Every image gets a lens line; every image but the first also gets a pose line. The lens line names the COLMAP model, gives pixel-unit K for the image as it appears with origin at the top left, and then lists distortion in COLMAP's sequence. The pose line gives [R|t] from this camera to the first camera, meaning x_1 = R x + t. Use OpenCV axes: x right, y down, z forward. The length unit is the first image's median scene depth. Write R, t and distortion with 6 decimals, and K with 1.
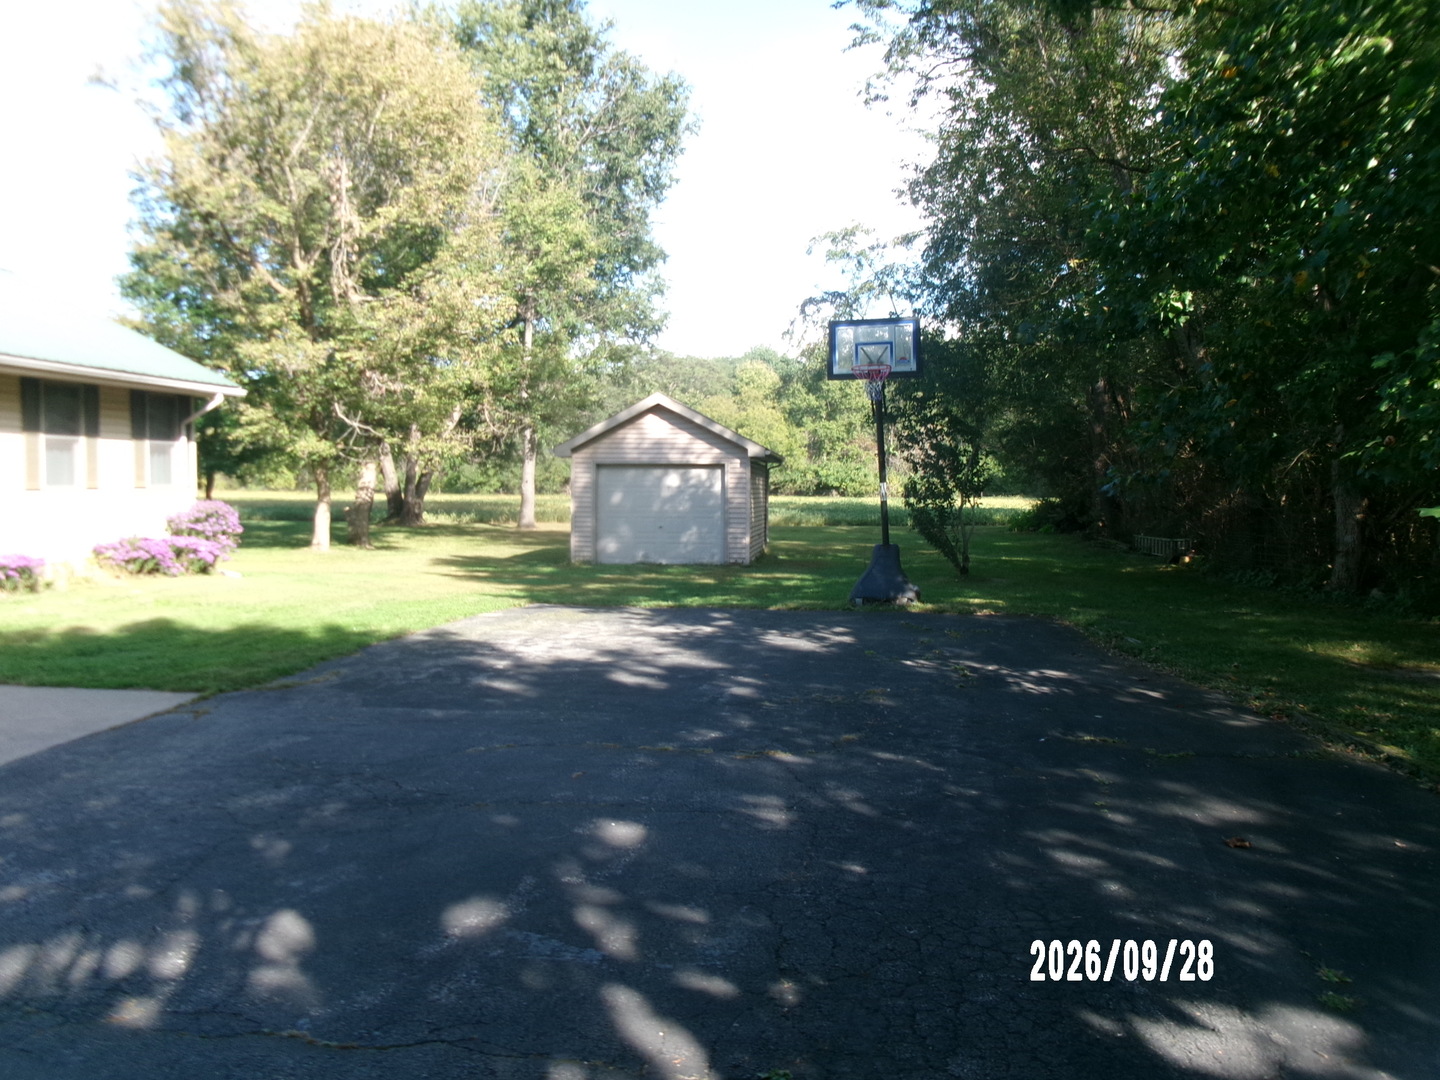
lens RADIAL K [[1195.5, 0, 747.8], [0, 1195.5, 525.2], [0, 0, 1]] dist [-0.006521, 0.005043]
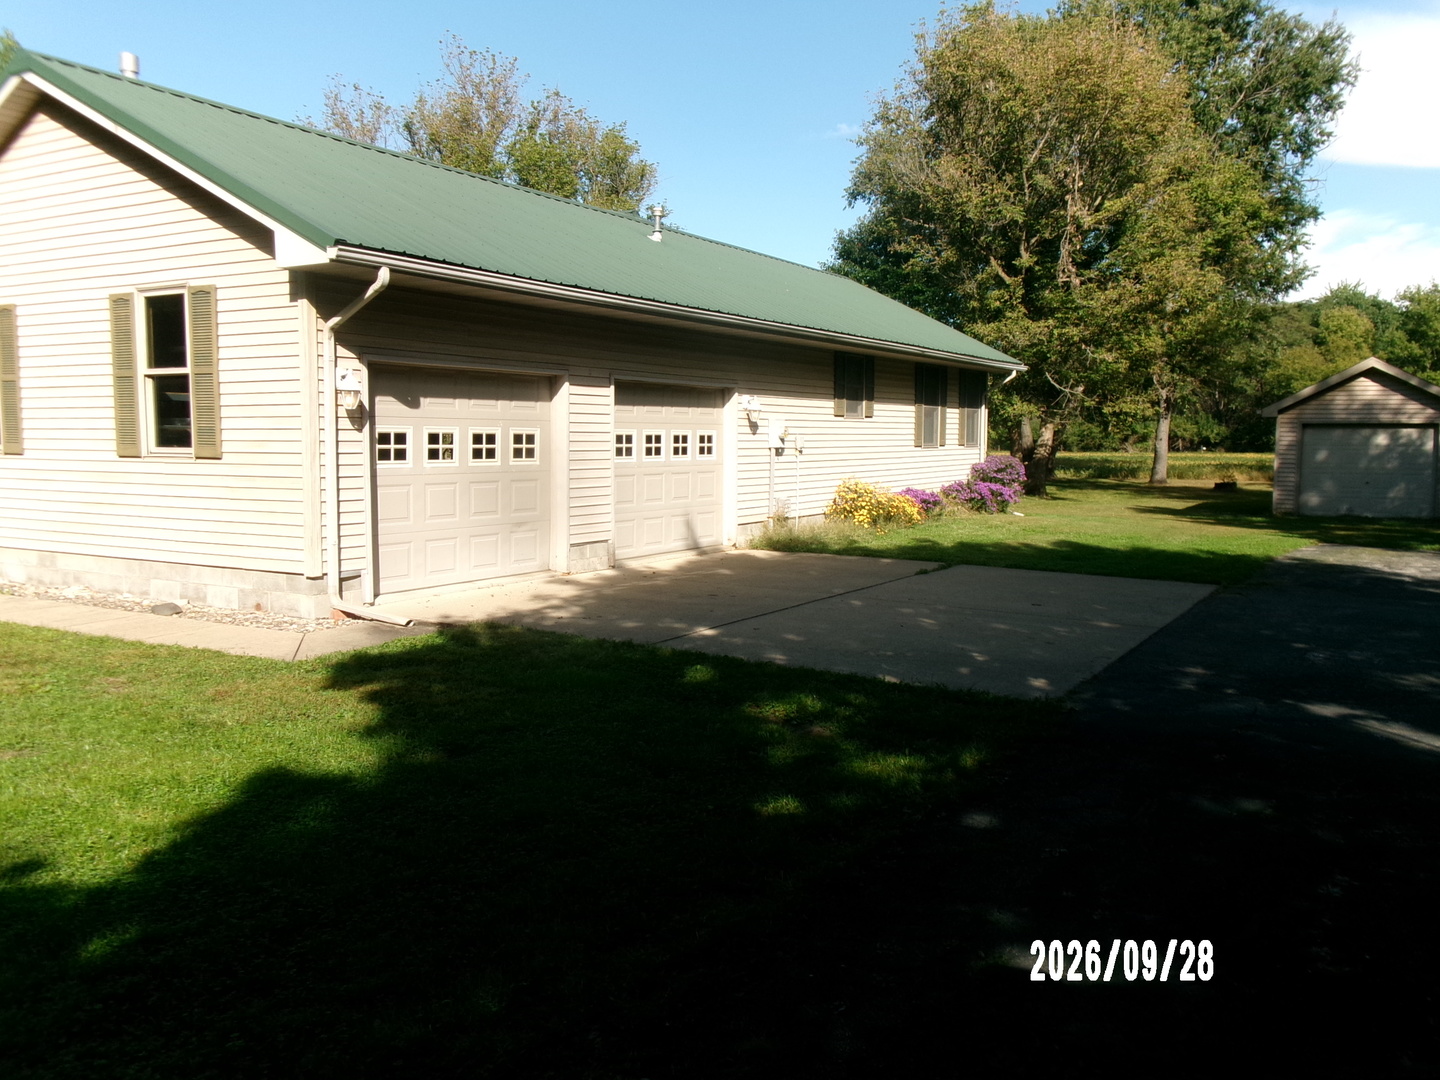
lens RADIAL K [[1198.4, 0, 720.0], [0, 1198.4, 540.0], [0, 0, 1]] dist [-0.000781, -0.019804]
pose [[0.901784, 0.037414, -0.430566, -0.127631], [-0.016632, 0.998512, 0.051931, 0.006163], [0.431868, -0.039670, 0.901064, -0.206480]]
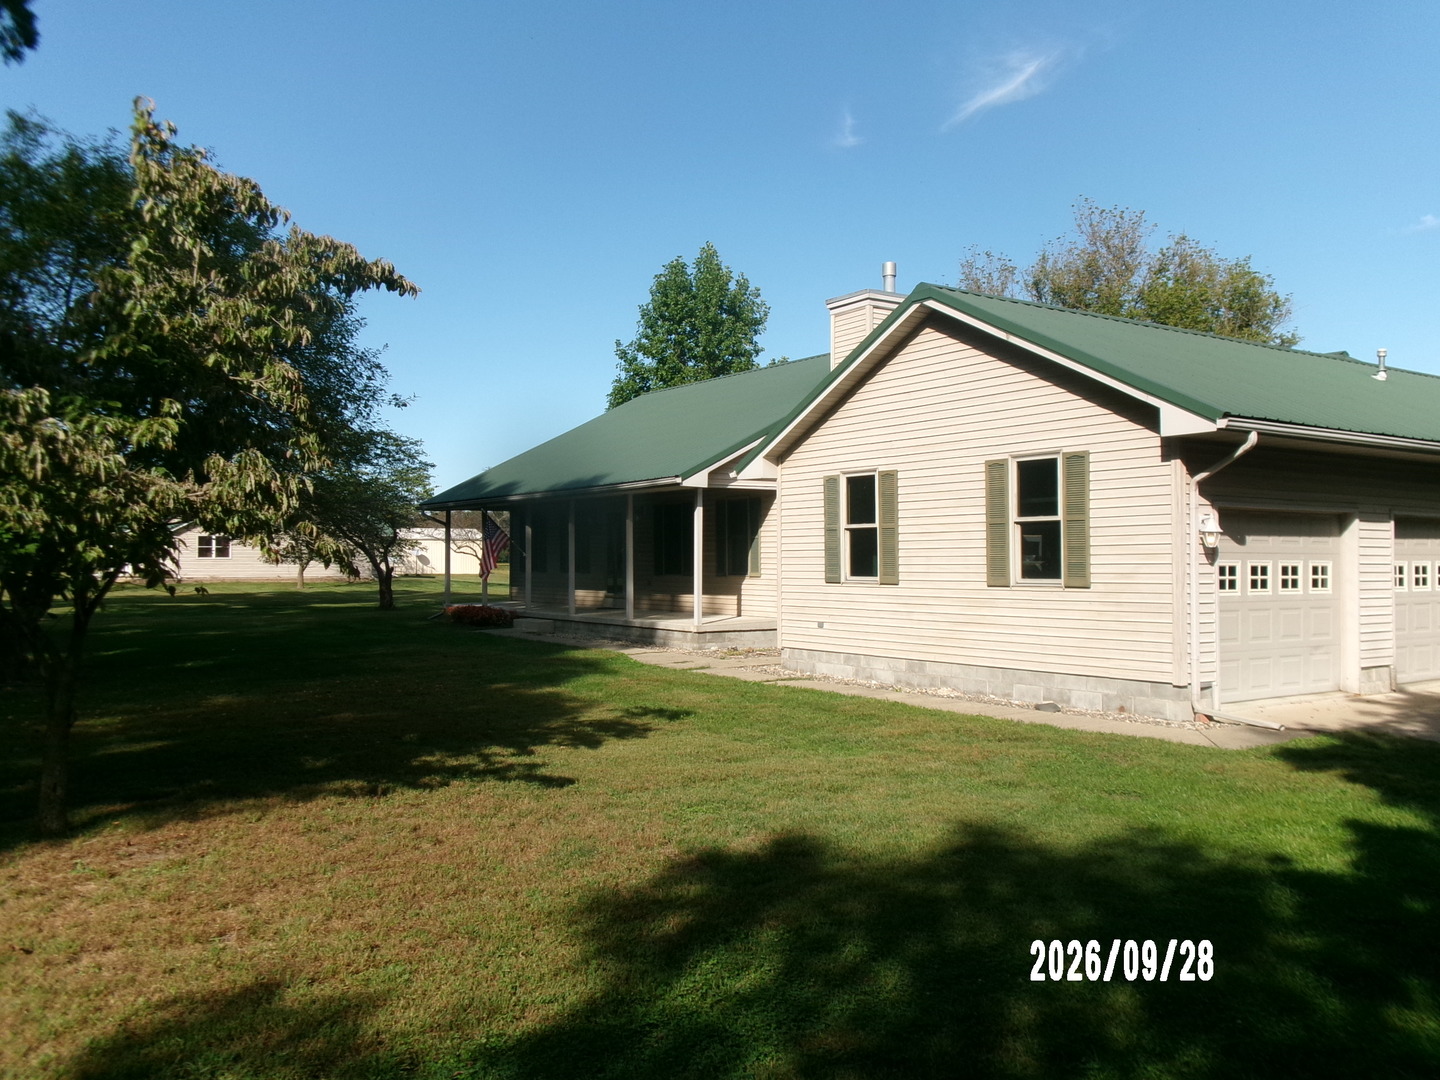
lens RADIAL K [[1198.4, 0, 720.0], [0, 1198.4, 540.0], [0, 0, 1]] dist [-0.000781, -0.019804]
pose [[0.626272, -0.023491, -0.779251, -0.133466], [-0.023892, 0.998498, -0.049301, 0.007097], [0.779239, 0.049494, 0.624770, -0.234081]]
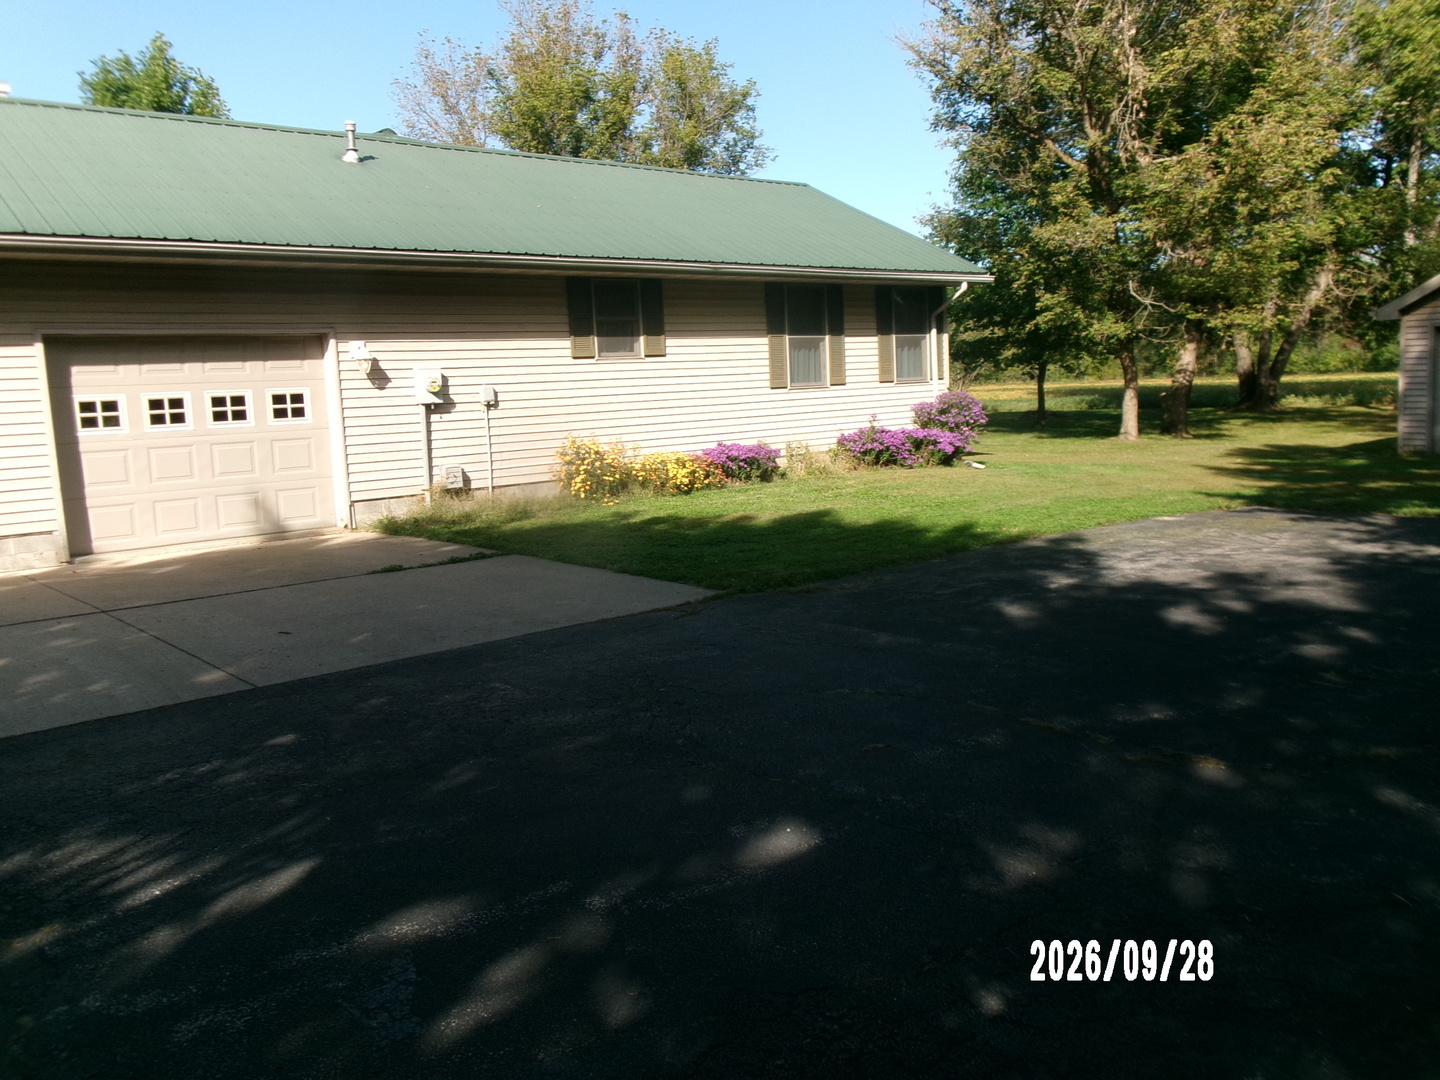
lens RADIAL K [[1198.4, 0, 720.0], [0, 1198.4, 540.0], [0, 0, 1]] dist [-0.000781, -0.019804]
pose [[0.726291, 0.050651, -0.685518, 0.073704], [0.022480, 0.994998, 0.097334, 0.000716], [0.687019, -0.086103, 0.721520, 0.098016]]
